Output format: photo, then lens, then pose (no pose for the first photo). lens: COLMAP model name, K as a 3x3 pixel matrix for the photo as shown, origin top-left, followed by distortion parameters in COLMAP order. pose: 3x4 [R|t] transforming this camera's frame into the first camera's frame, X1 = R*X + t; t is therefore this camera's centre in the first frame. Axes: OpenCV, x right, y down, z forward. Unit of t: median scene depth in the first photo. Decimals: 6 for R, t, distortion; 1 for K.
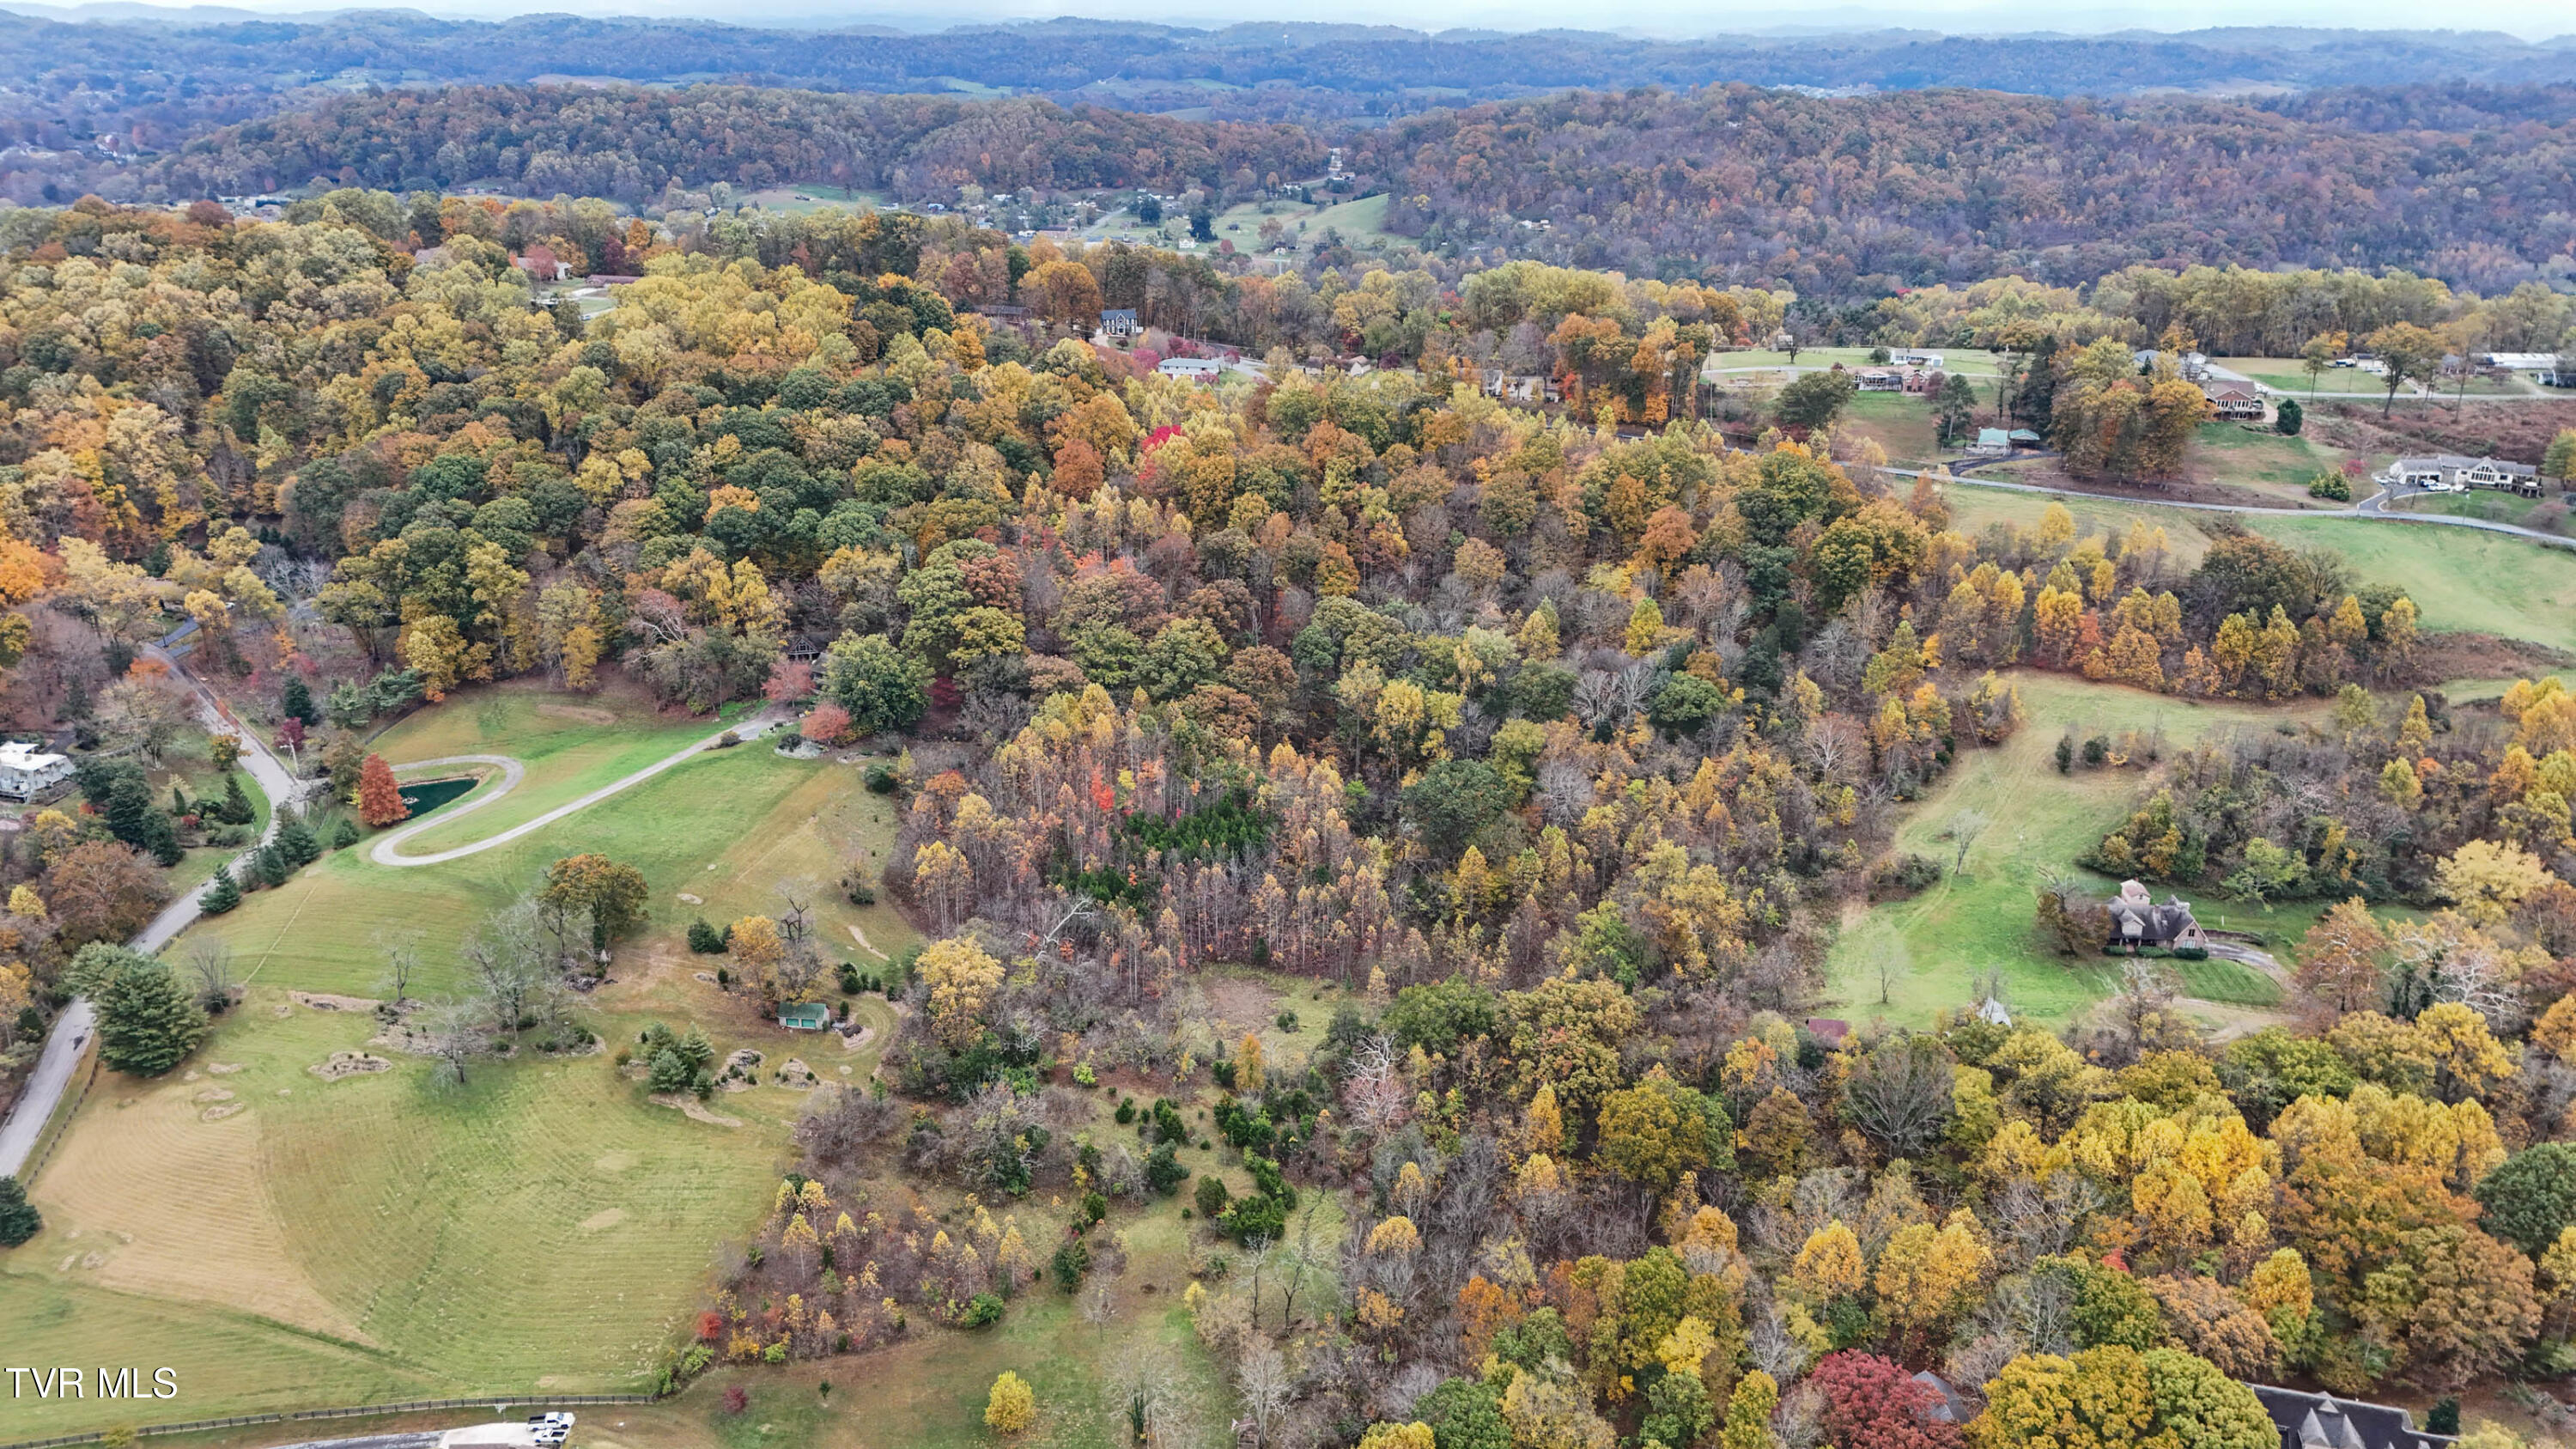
lens RADIAL K [[1882.7, 0, 1293.4], [0, 1882.7, 730.2], [0, 0, 1]] dist [0.070674, -0.060114]
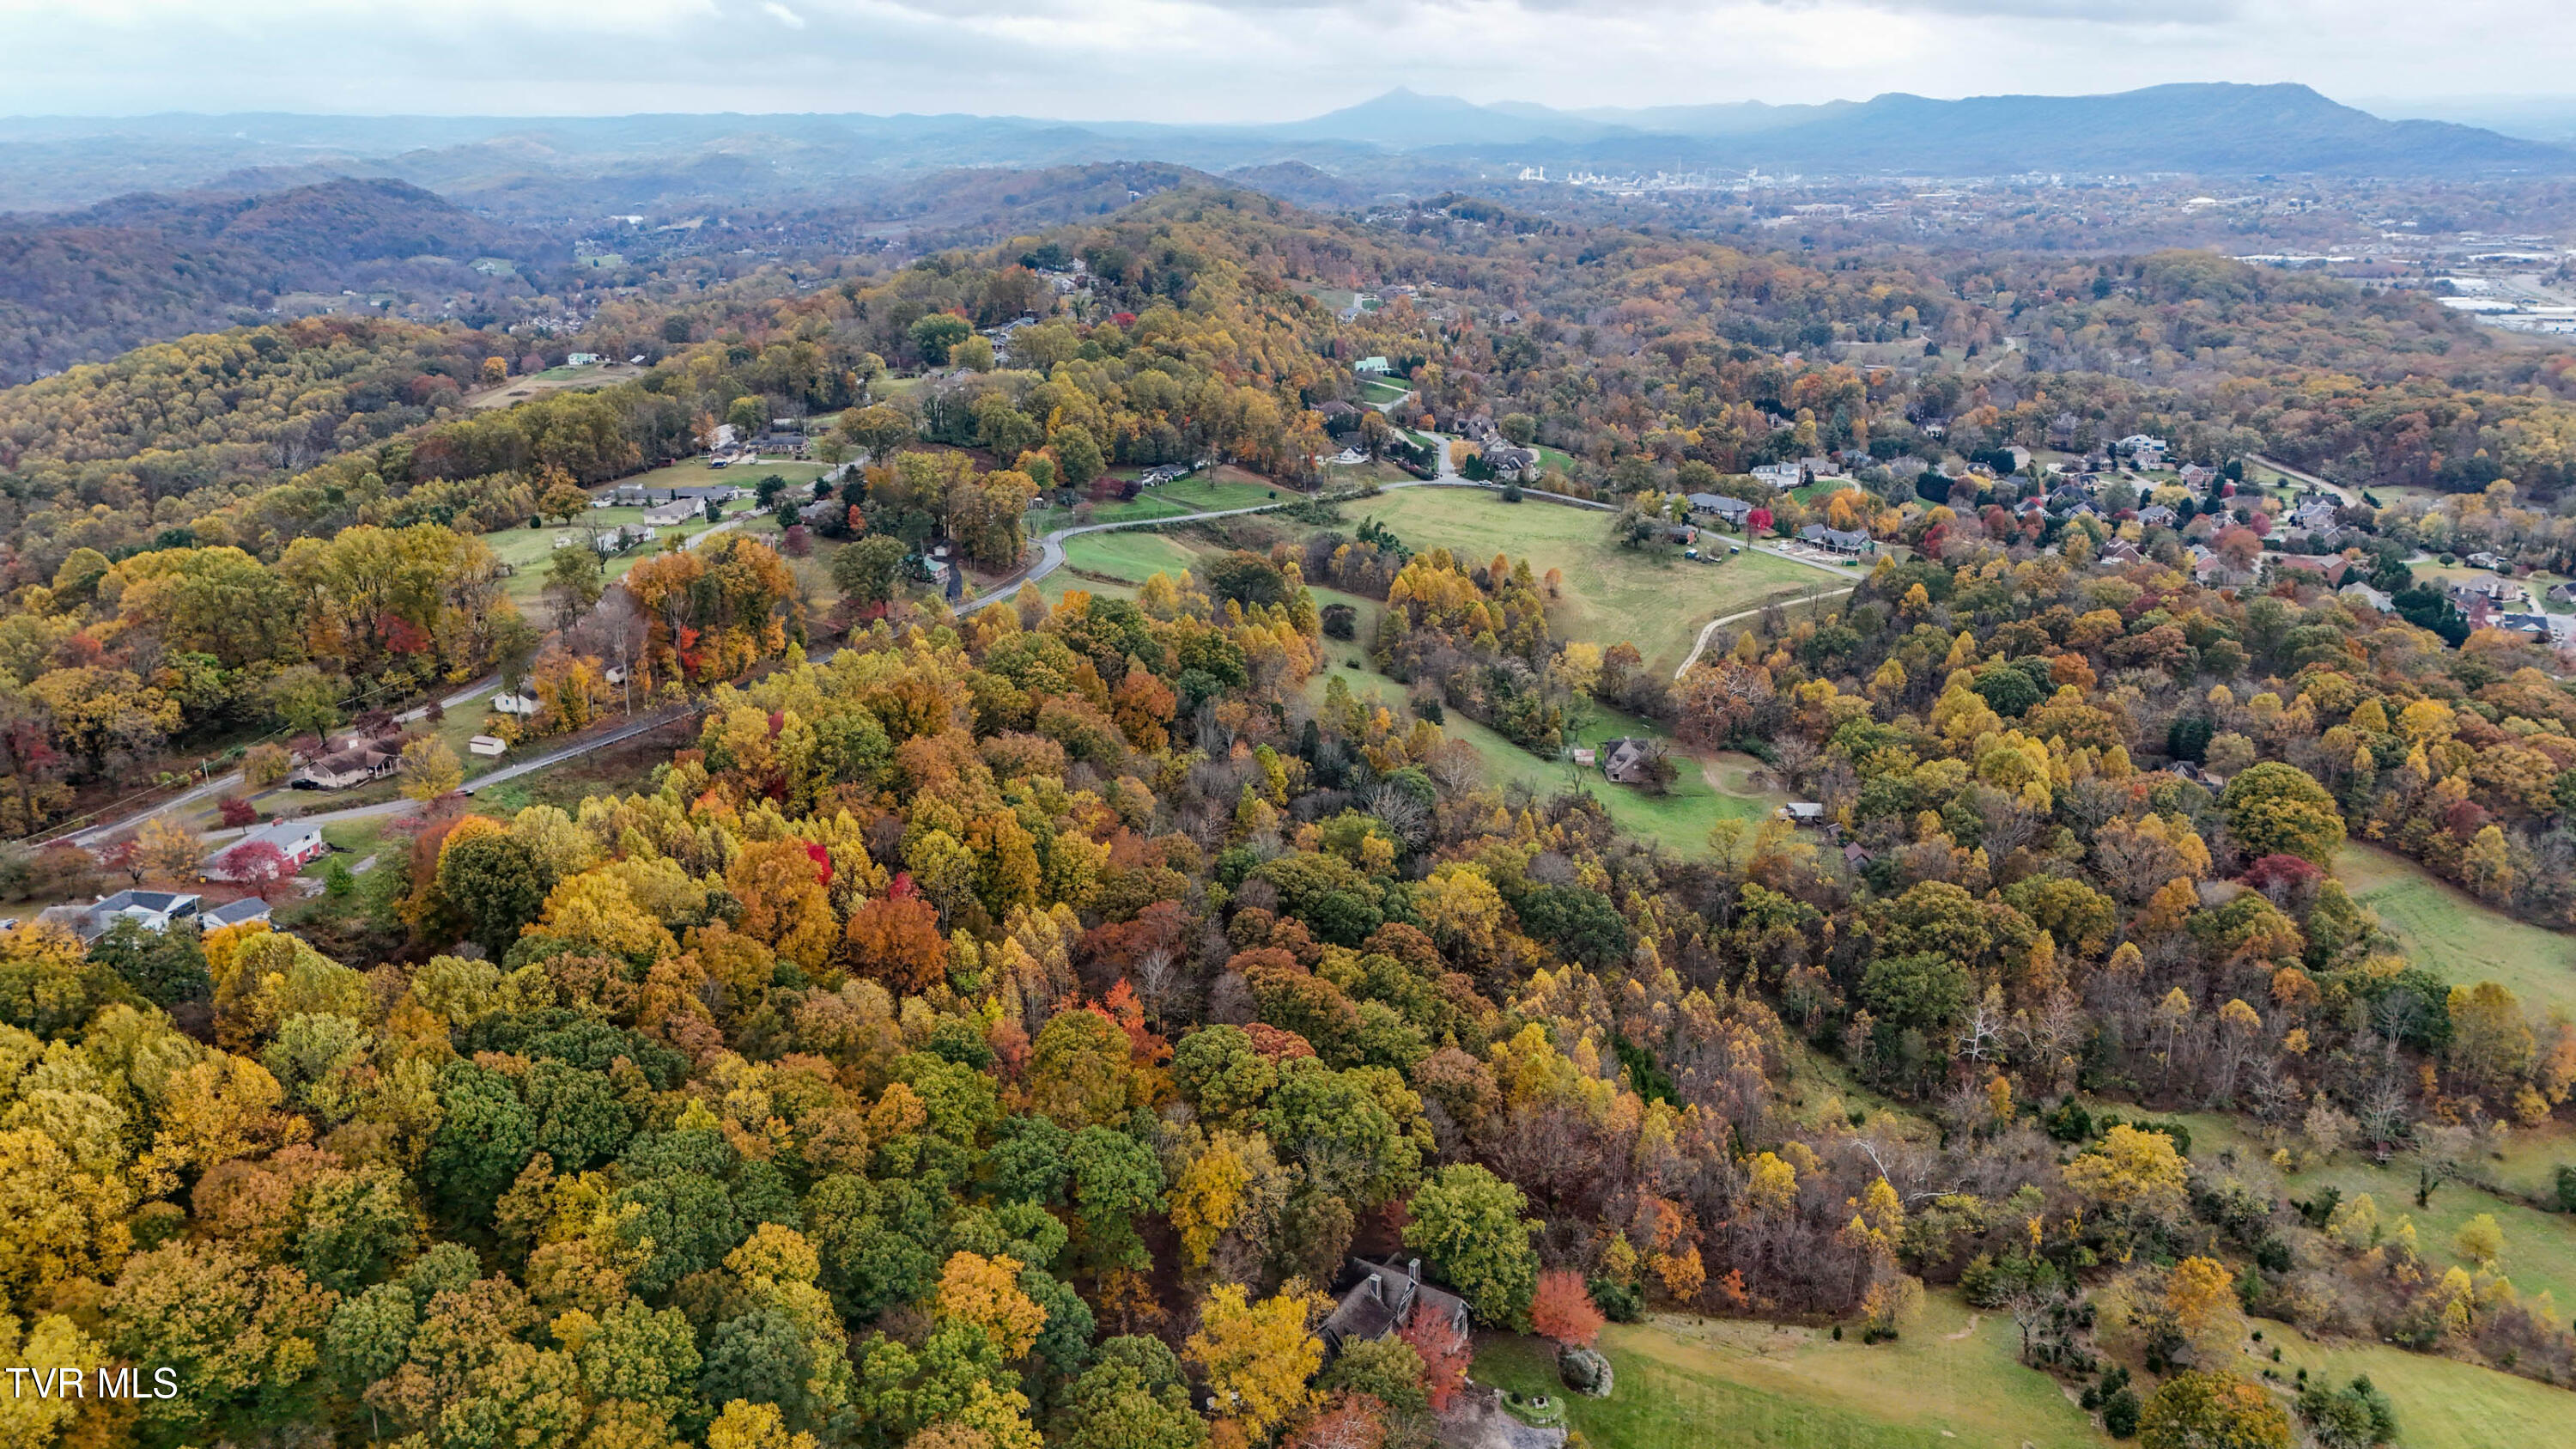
lens RADIAL K [[1879.4, 0, 1294.4], [0, 1879.4, 728.3], [0, 0, 1]] dist [0.080595, -0.072336]
pose [[-0.050782, -0.312269, 0.948635, -0.695434], [0.362950, 0.879145, 0.308823, -0.355362], [-0.930424, 0.359990, 0.068693, 0.880131]]
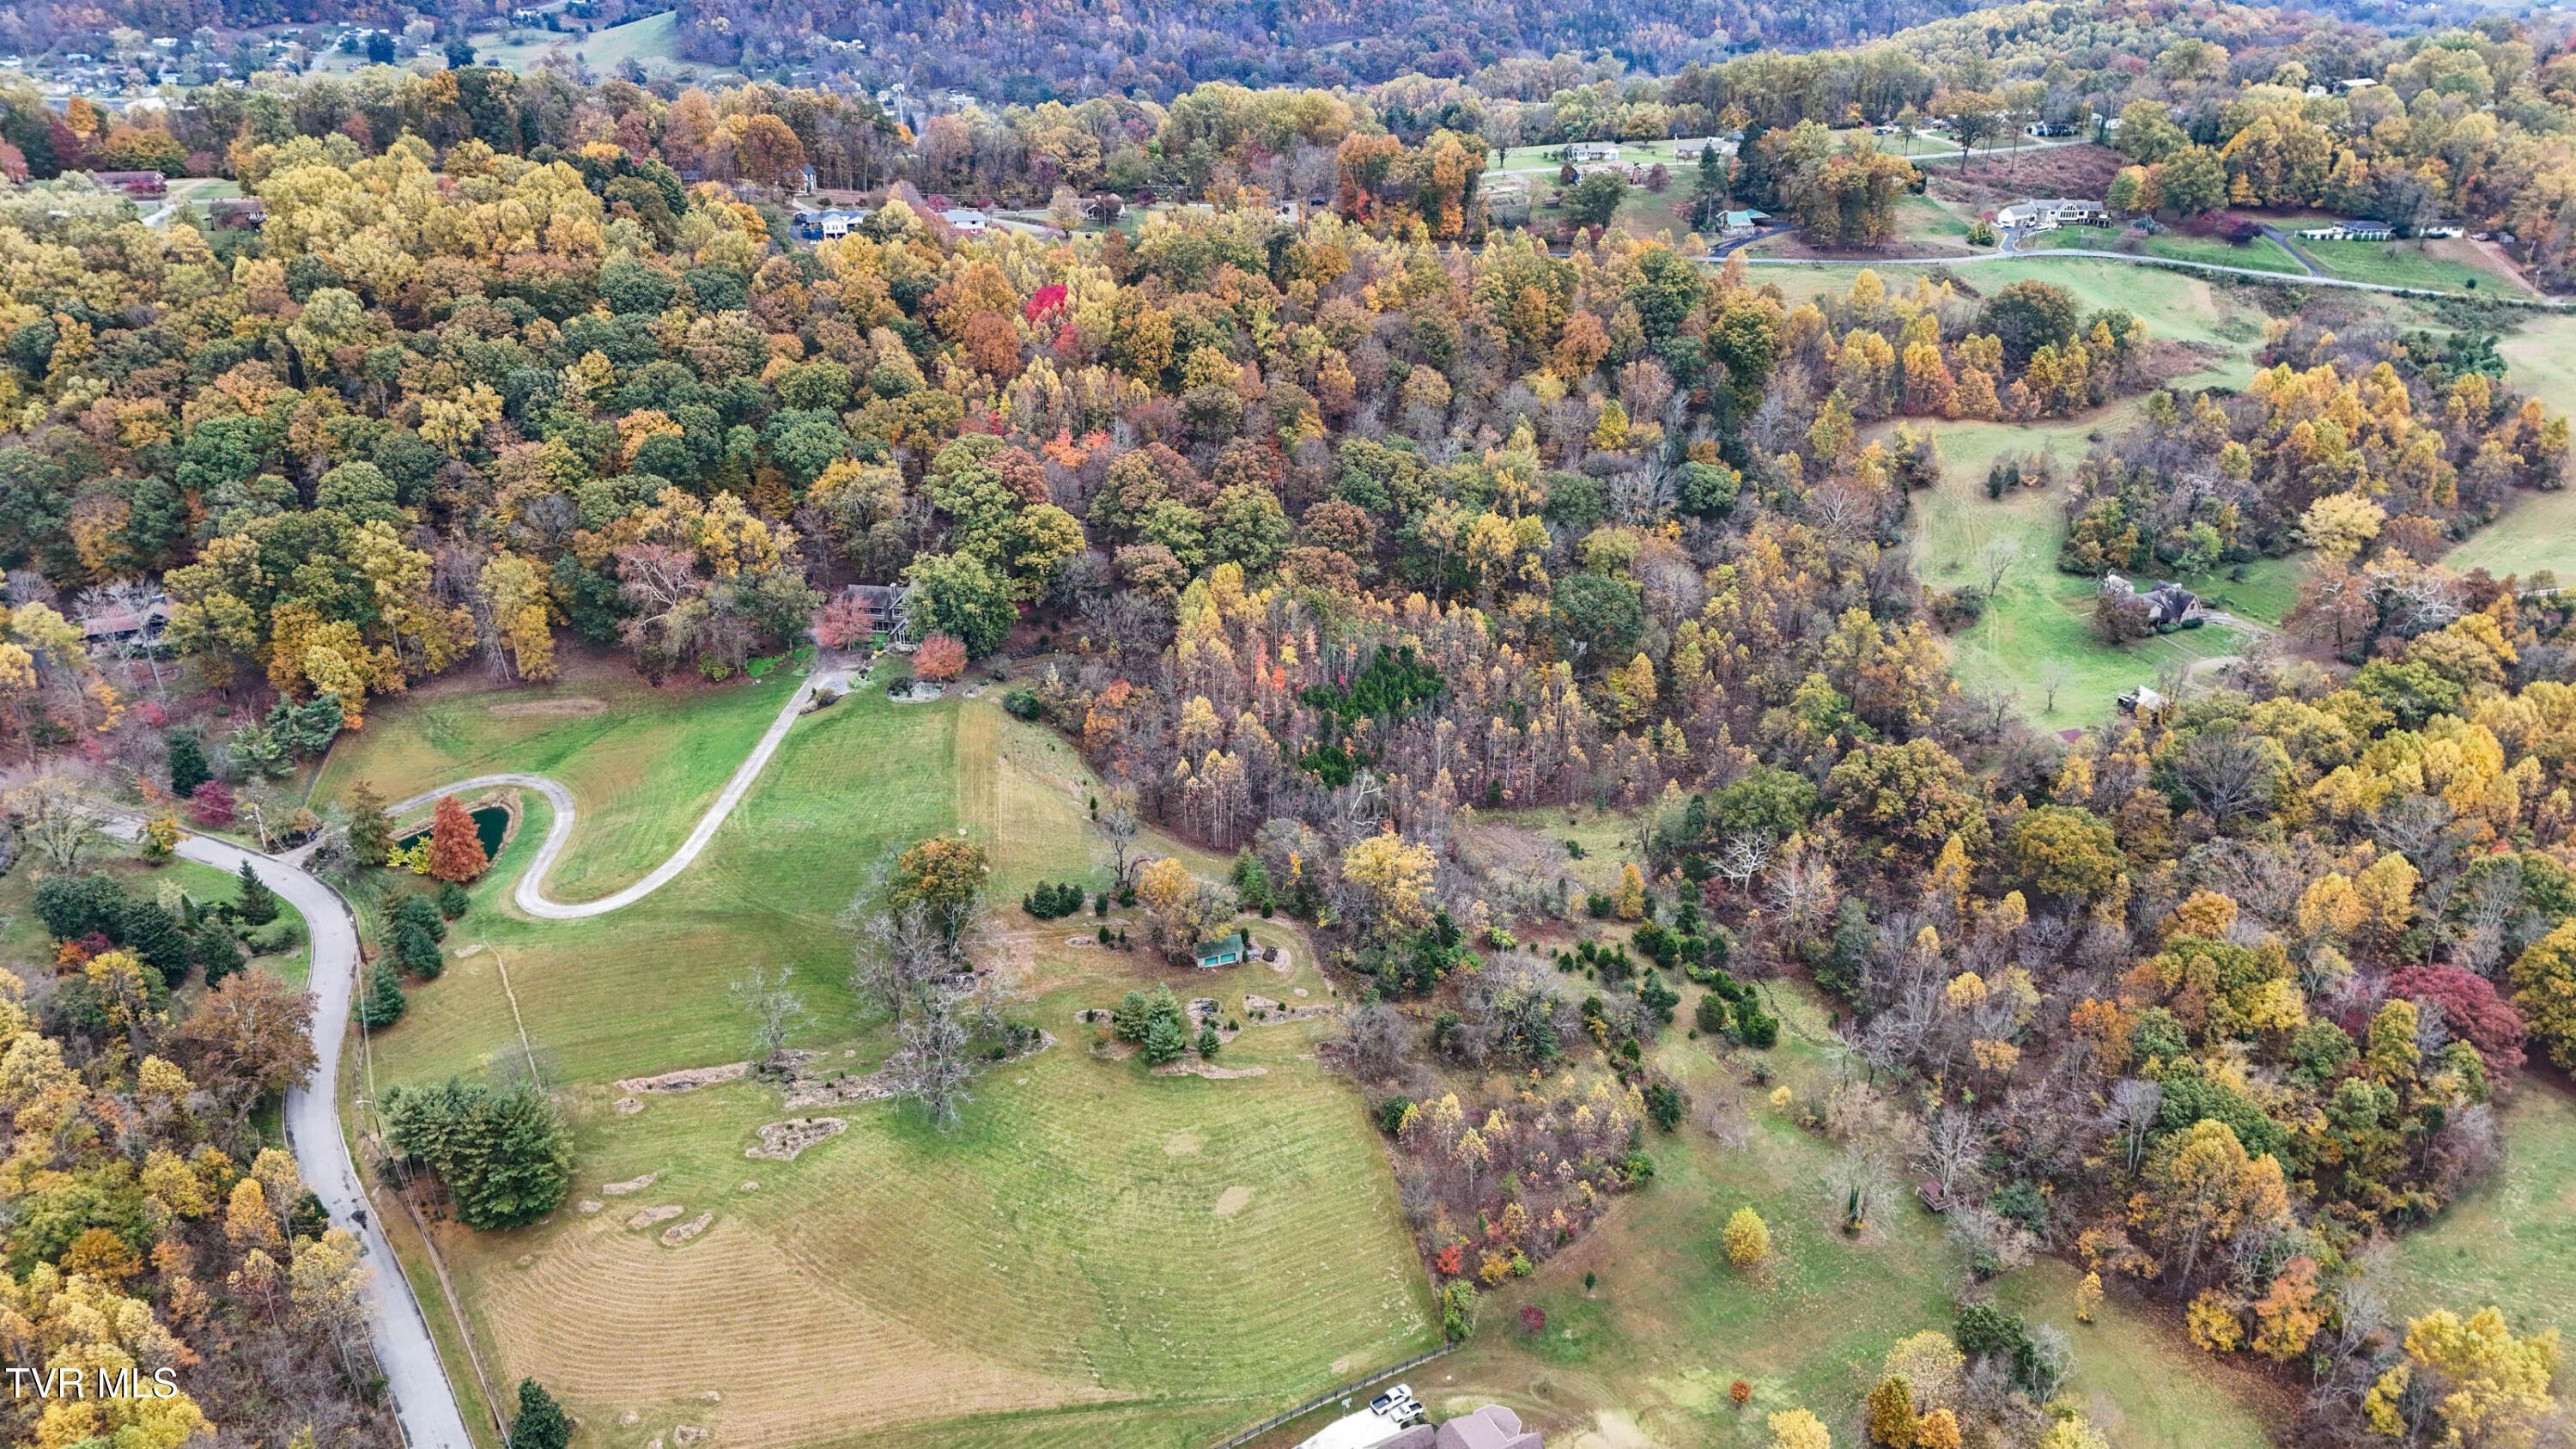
lens RADIAL K [[1882.7, 0, 1293.4], [0, 1882.7, 730.2], [0, 0, 1]] dist [0.070674, -0.060114]
pose [[0.889102, -0.202883, 0.410287, -0.426514], [0.165205, 0.978214, 0.125714, -0.049657], [-0.426854, -0.043991, 0.903250, 0.107106]]
